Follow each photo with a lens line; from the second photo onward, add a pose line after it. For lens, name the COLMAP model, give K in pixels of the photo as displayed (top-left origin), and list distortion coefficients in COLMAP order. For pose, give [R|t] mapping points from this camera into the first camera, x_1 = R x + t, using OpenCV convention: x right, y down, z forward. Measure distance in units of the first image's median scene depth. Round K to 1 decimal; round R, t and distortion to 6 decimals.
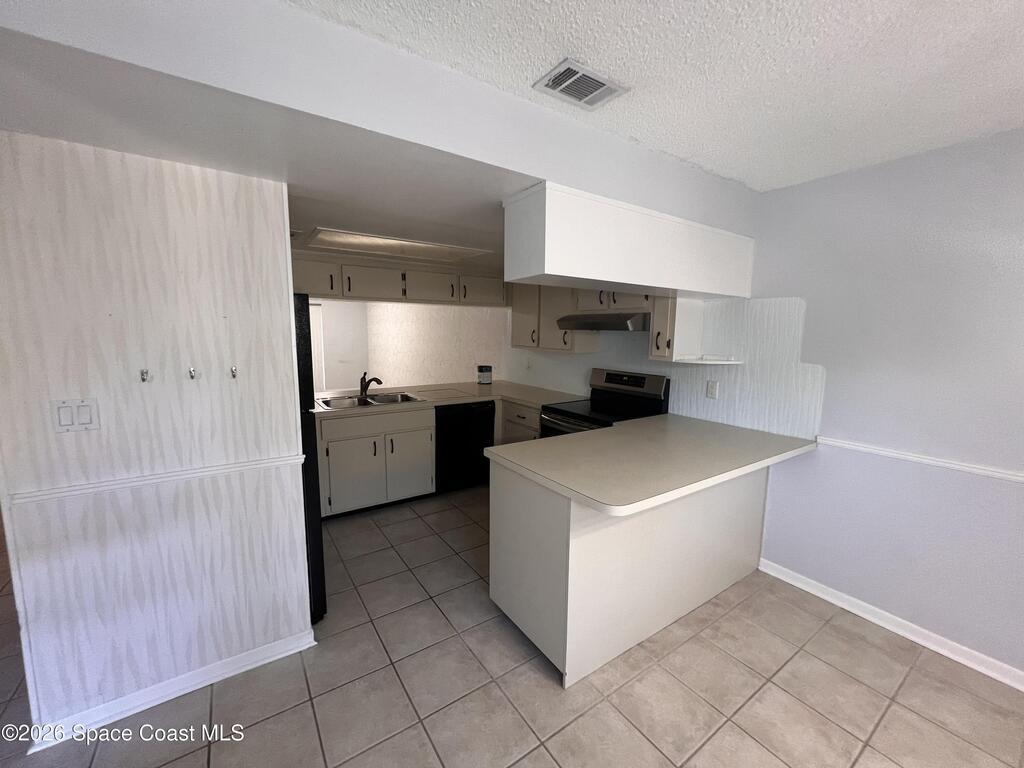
lens RADIAL K [[409.4, 0, 511.1], [0, 409.4, 384.6], [0, 0, 1]] dist [0.000428, 0.000344]
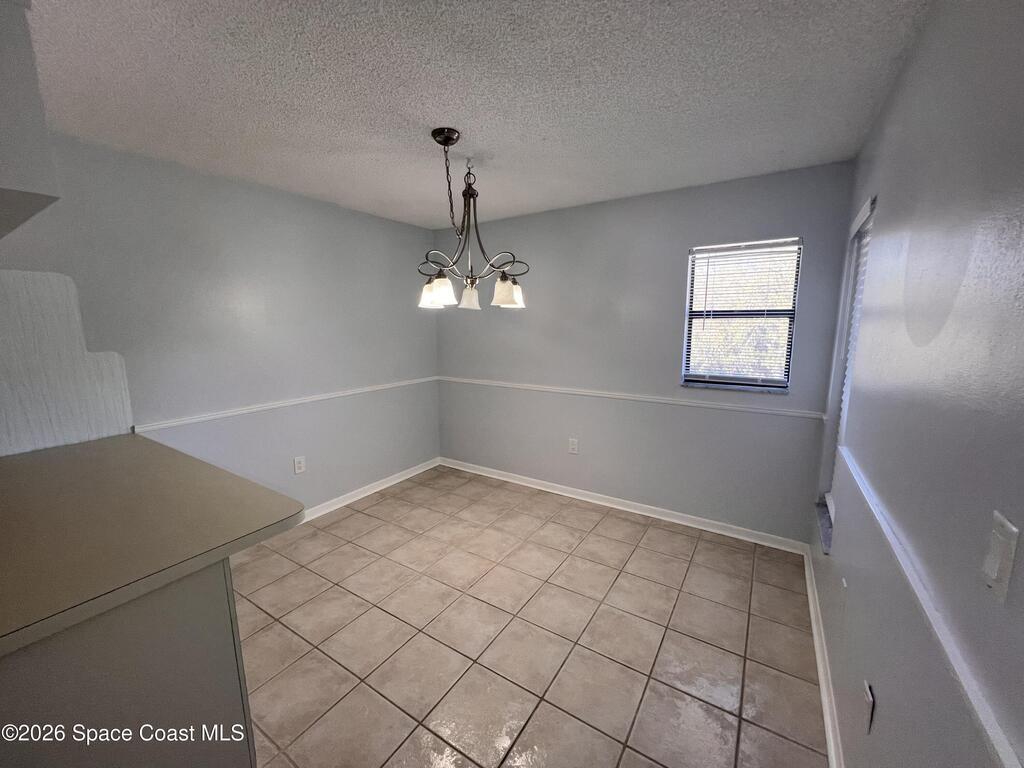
lens RADIAL K [[409.4, 0, 513.7], [0, 409.4, 385.2], [0, 0, 1]] dist [0.000428, 0.000344]
pose [[-0.392945, -0.160006, 0.905534, -0.289980], [0.119906, 0.967422, 0.222973, -0.047883], [-0.911711, 0.196195, -0.360958, 0.345451]]
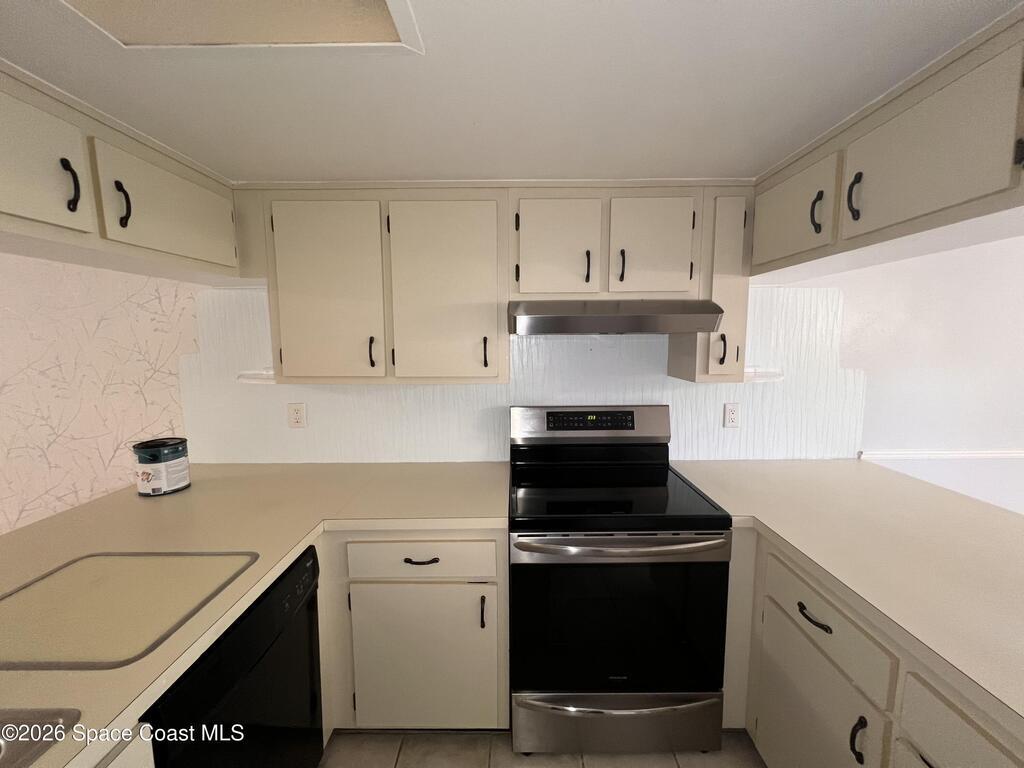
lens RADIAL K [[409.4, 0, 511.6], [0, 409.4, 384.9], [0, 0, 1]] dist [0.000428, 0.000344]
pose [[0.571608, -0.112394, 0.812793, -0.229594], [0.126182, 0.990832, 0.048273, -0.096543], [-0.810766, 0.074967, 0.580550, 0.717088]]
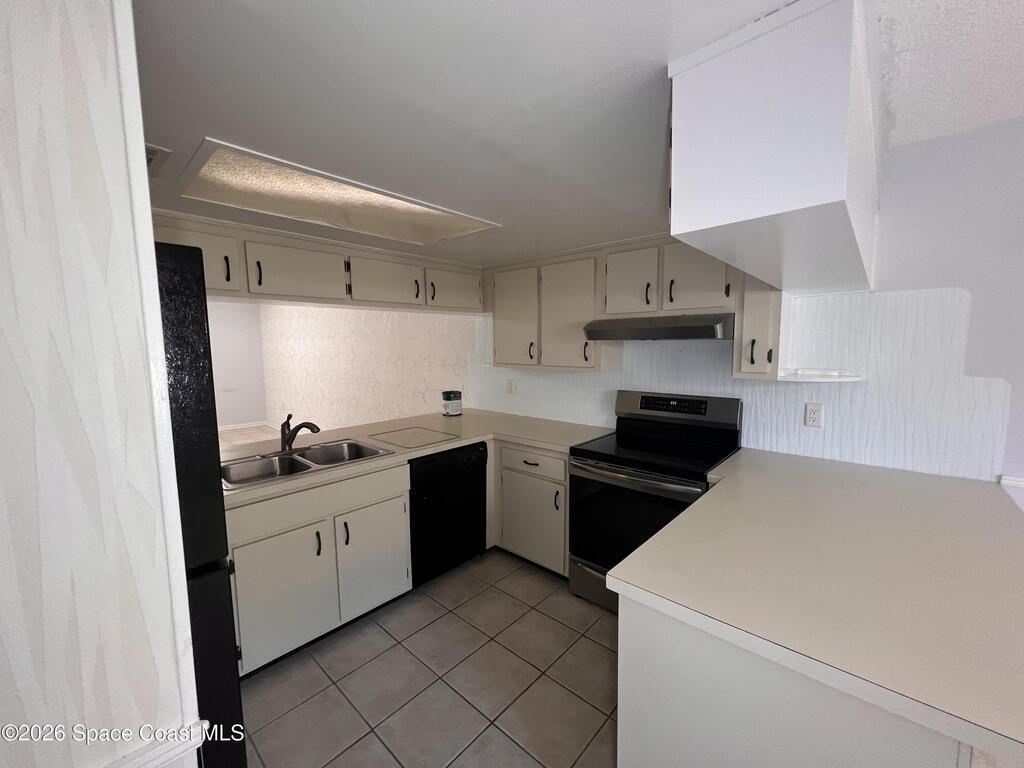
lens RADIAL K [[409.4, 0, 510.5], [0, 409.4, 385.3], [0, 0, 1]] dist [0.000428, 0.000344]
pose [[0.973275, -0.046109, 0.224965, -0.169722], [0.053505, 0.998205, -0.026890, -0.041015], [-0.223321, 0.038209, 0.973996, 0.316738]]
